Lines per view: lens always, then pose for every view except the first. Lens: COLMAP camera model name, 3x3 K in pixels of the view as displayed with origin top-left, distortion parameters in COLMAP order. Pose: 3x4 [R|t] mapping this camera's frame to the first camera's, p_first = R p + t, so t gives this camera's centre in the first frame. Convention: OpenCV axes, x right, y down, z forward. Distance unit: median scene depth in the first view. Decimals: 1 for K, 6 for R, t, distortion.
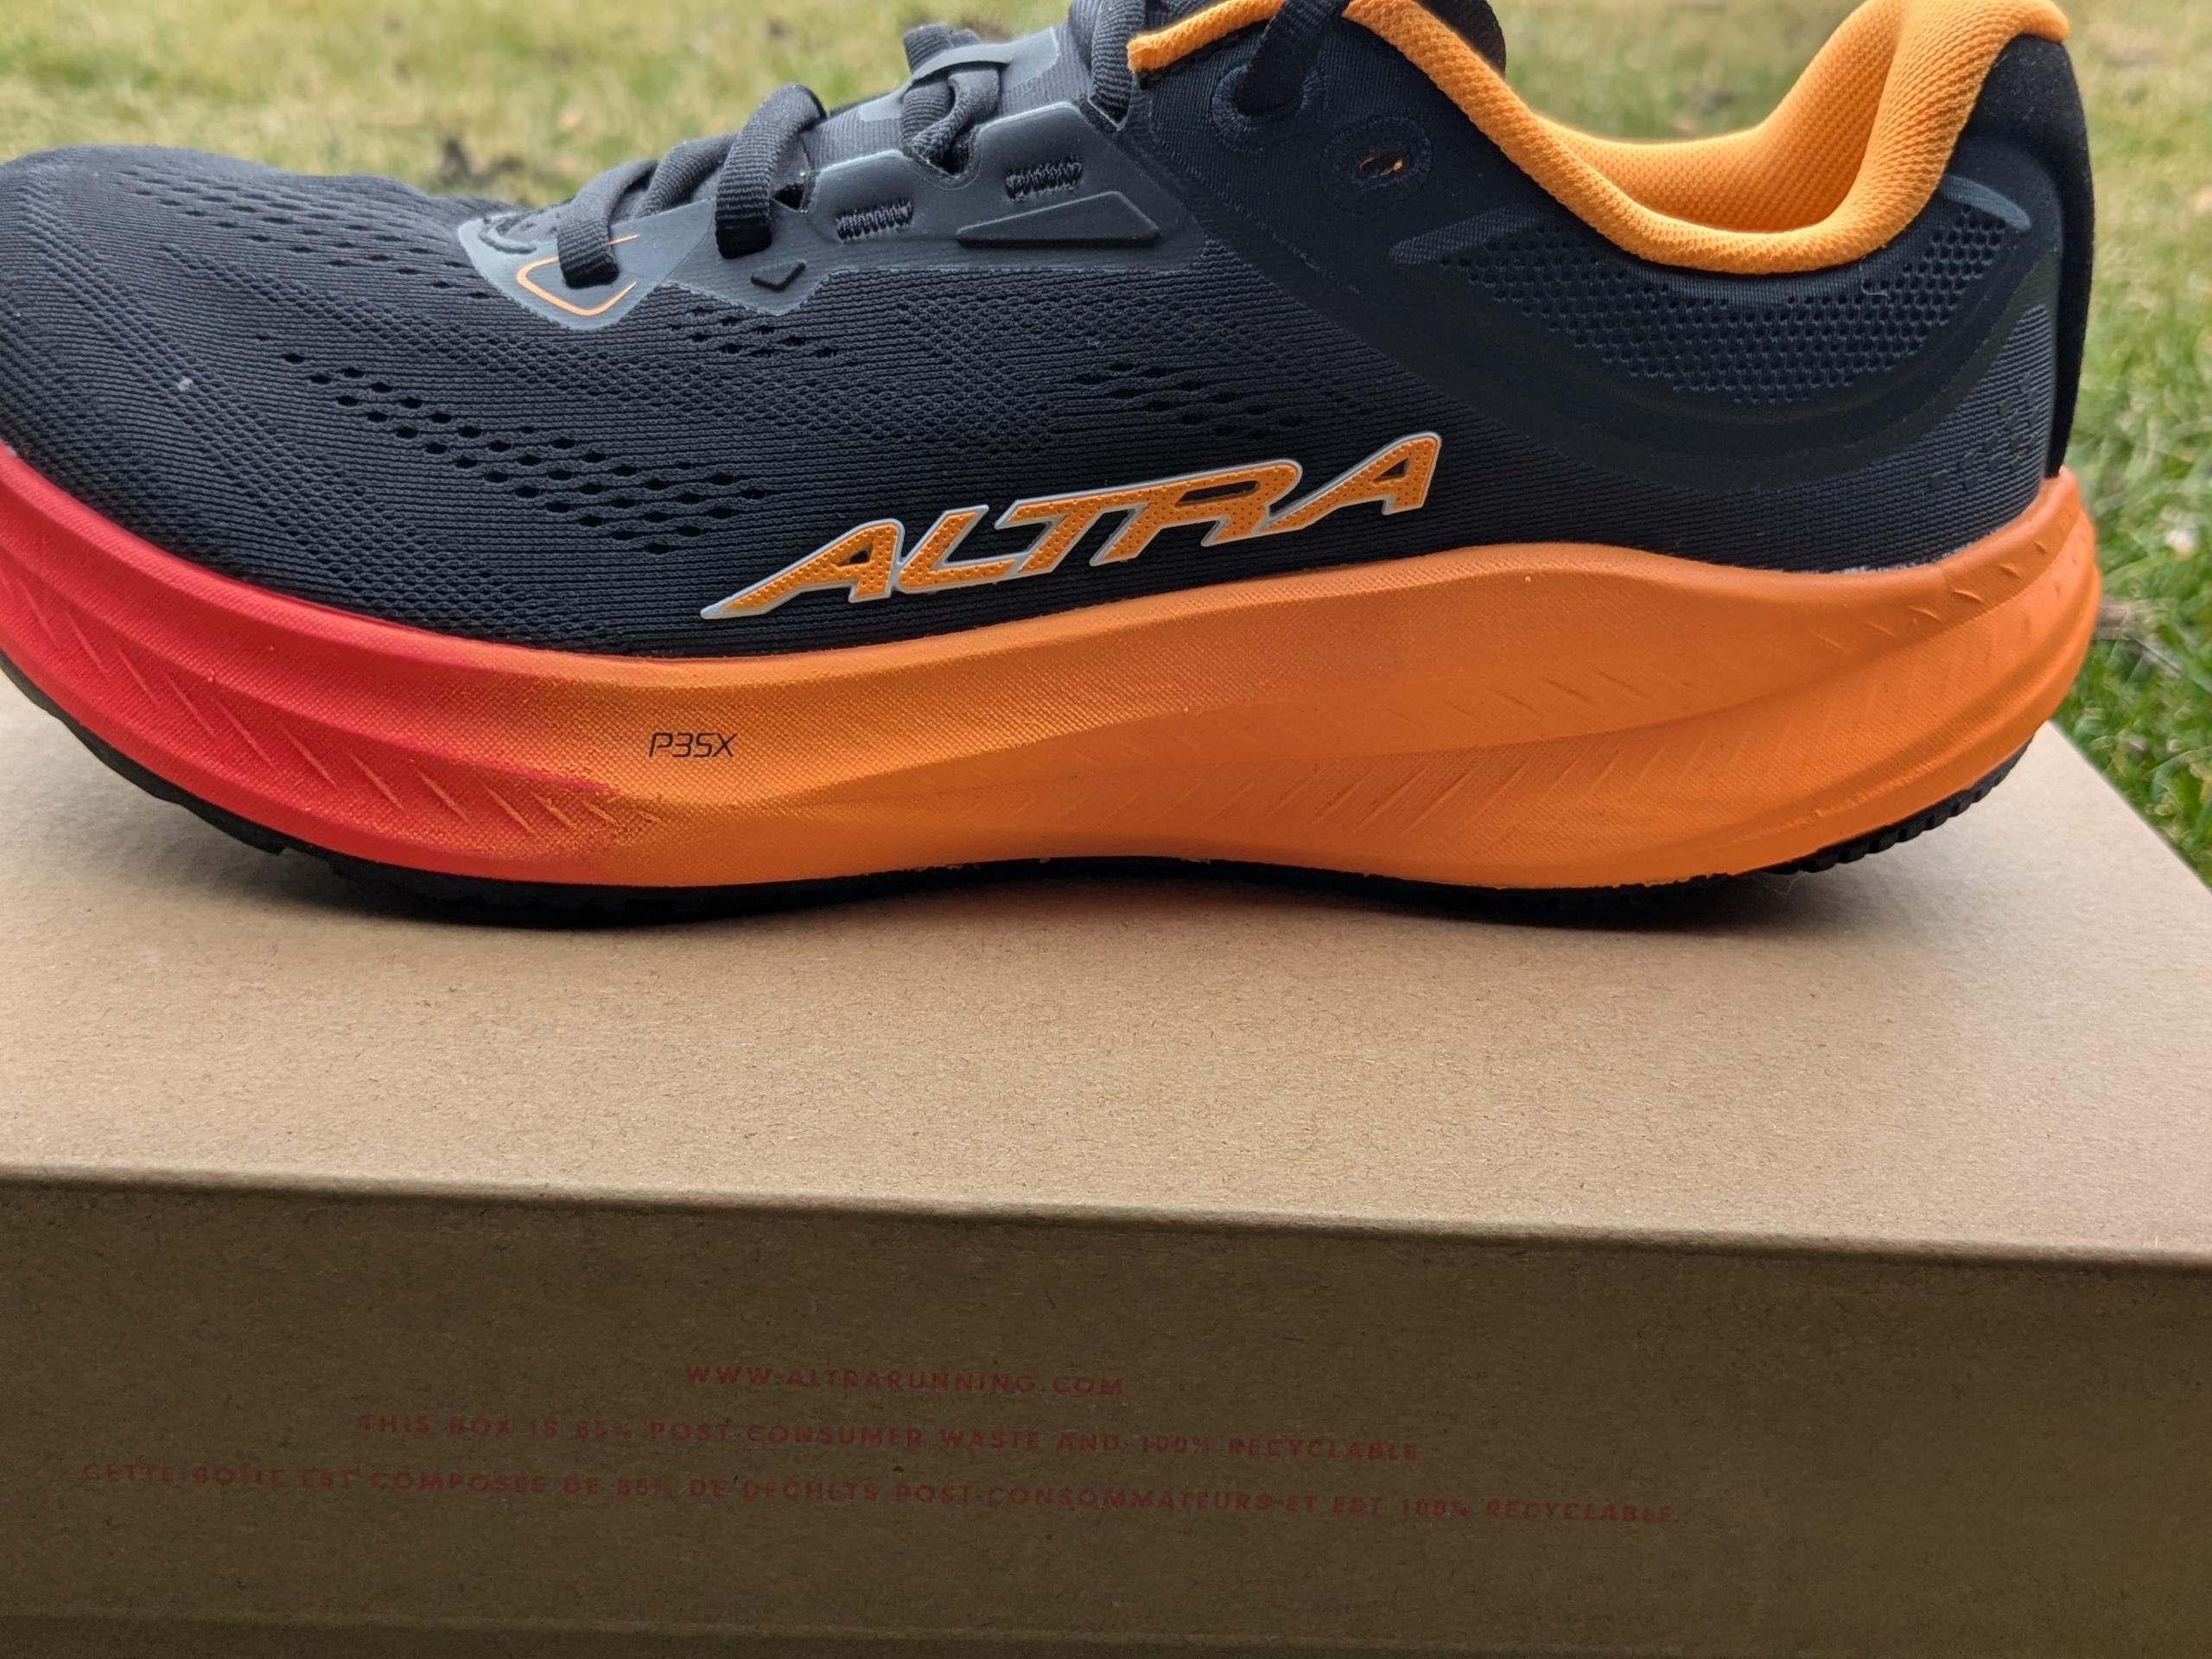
lens RADIAL K [[1739.6, 0, 1105.6], [0, 1739.6, 831.8], [0, 0, 1]] dist [0.047199, -0.085306]
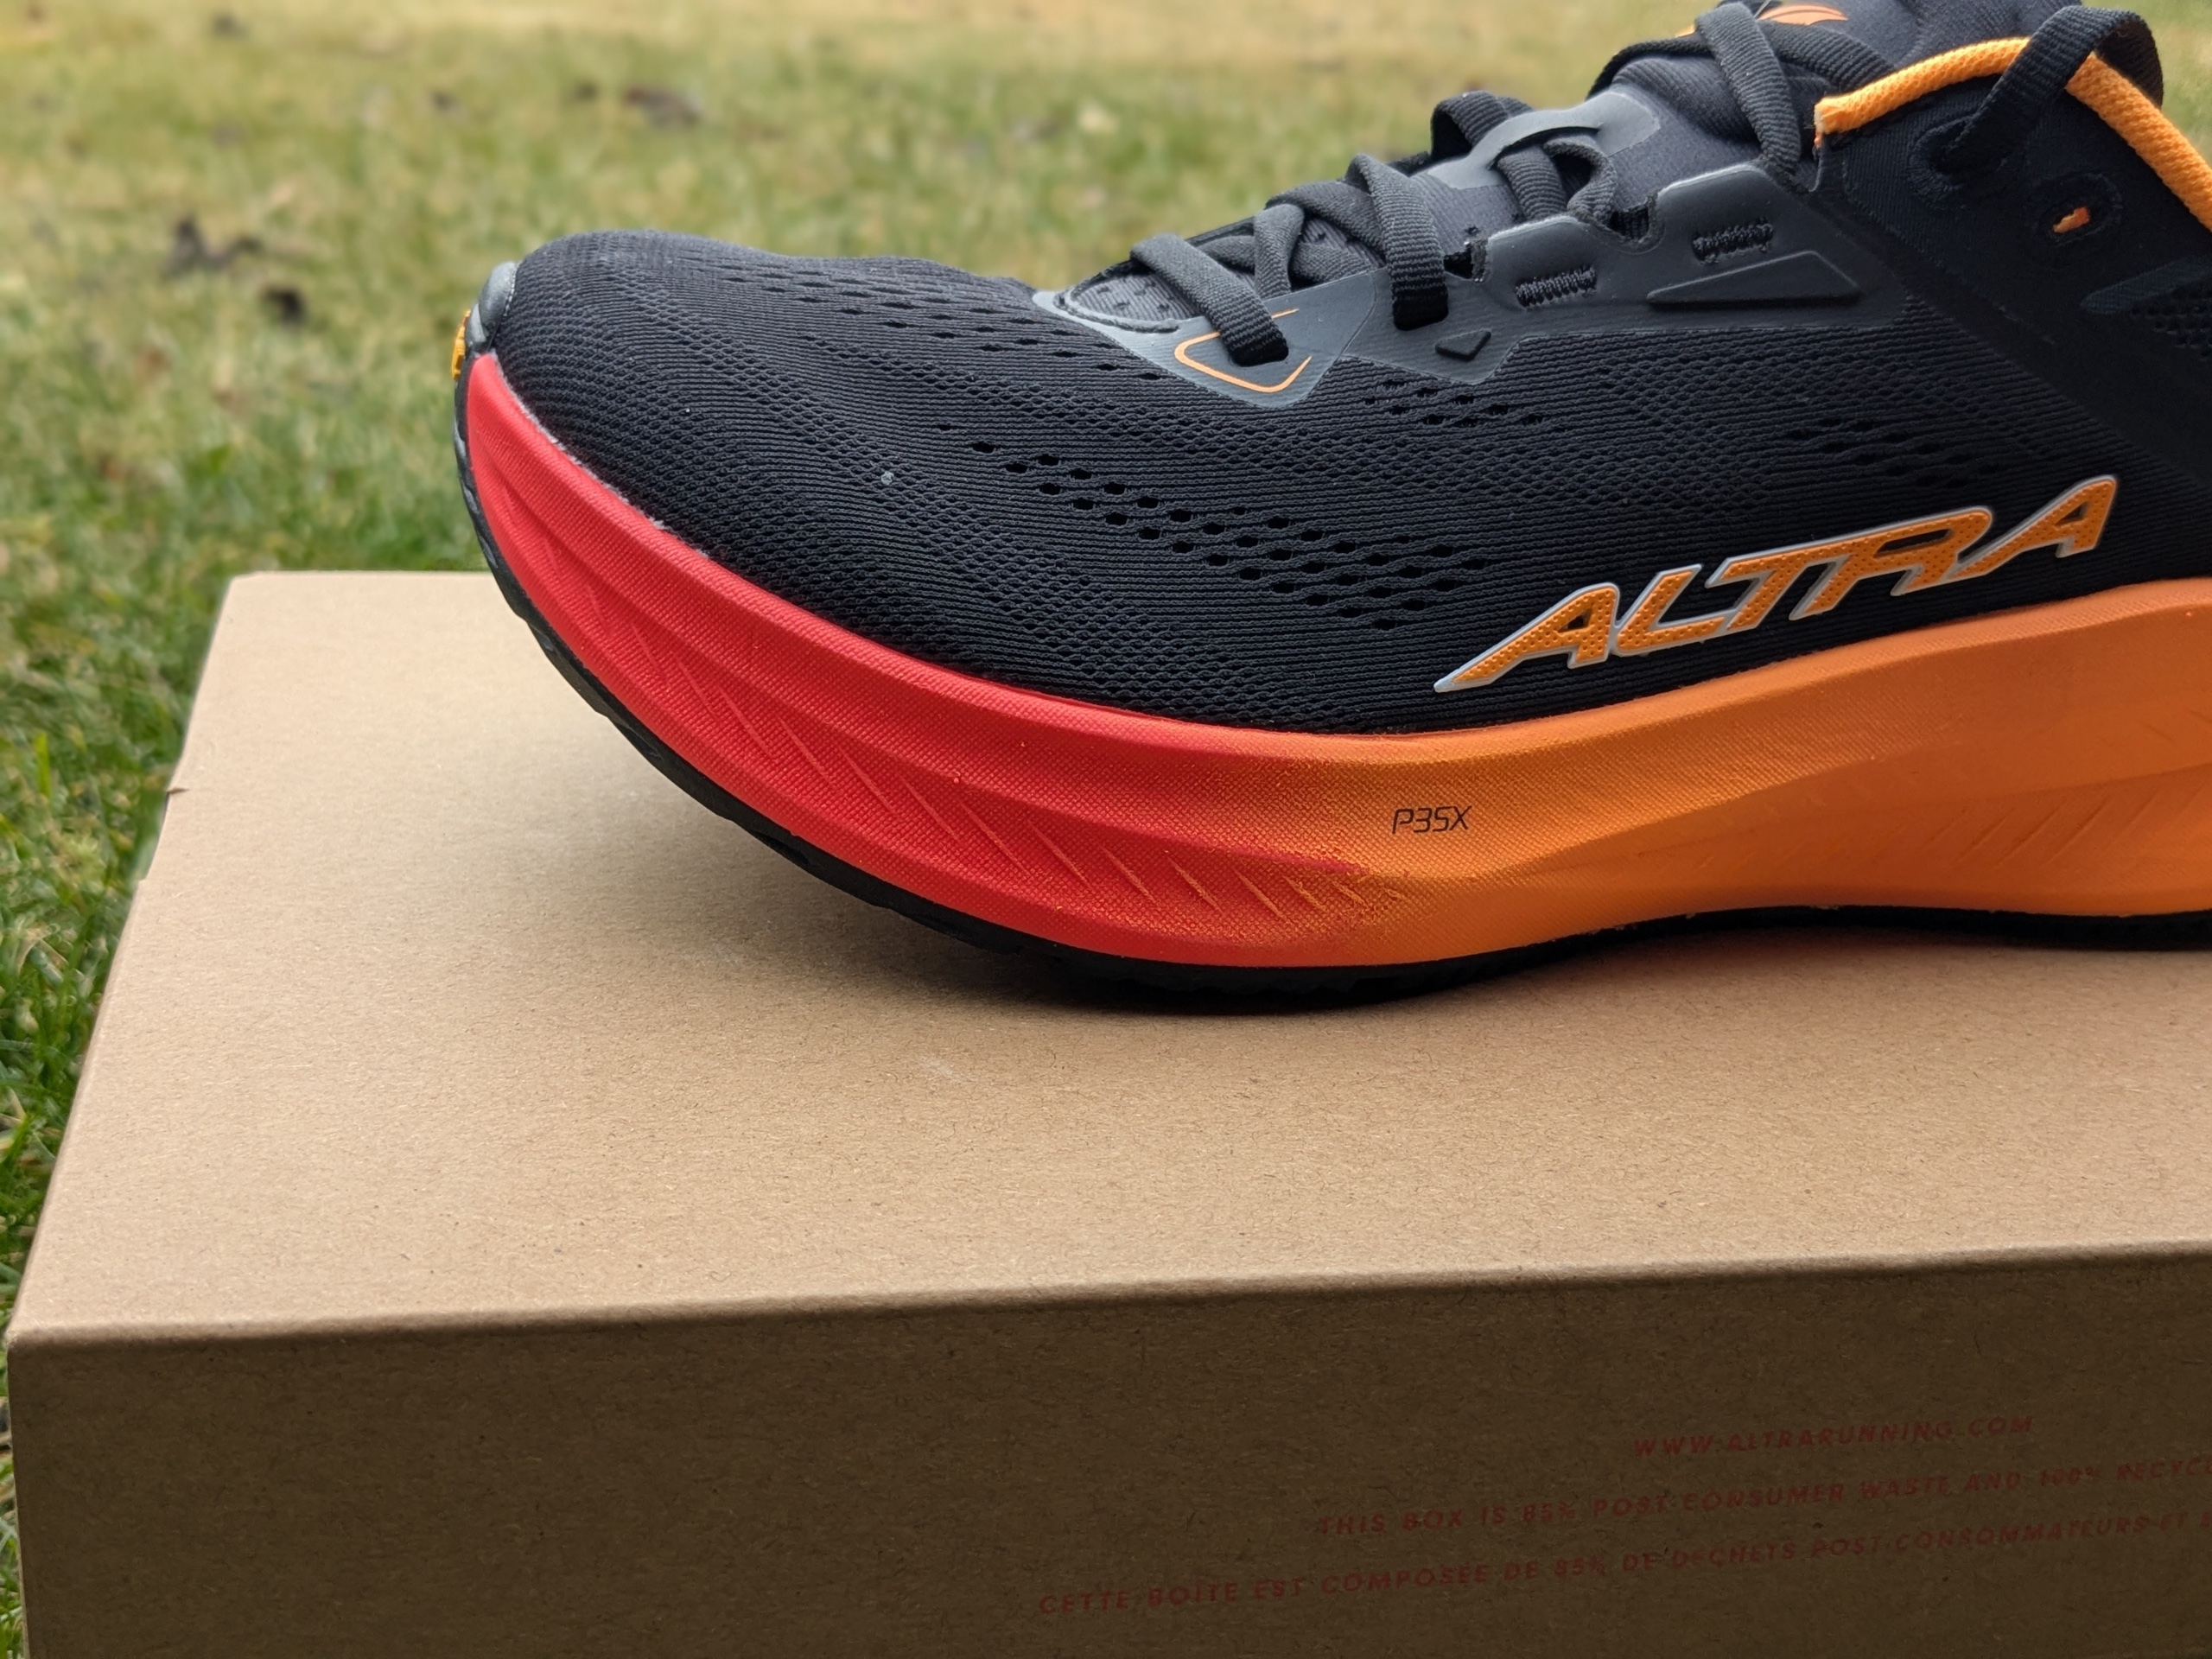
lens RADIAL K [[1743.6, 0, 1104.2], [0, 1743.6, 887.6], [0, 0, 1]] dist [0.046141, -0.078654]
pose [[0.994014, -0.059680, 0.091516, -0.517230], [0.060218, 0.998180, -0.003127, -0.019299], [-0.091162, 0.008620, 0.995799, 0.027636]]
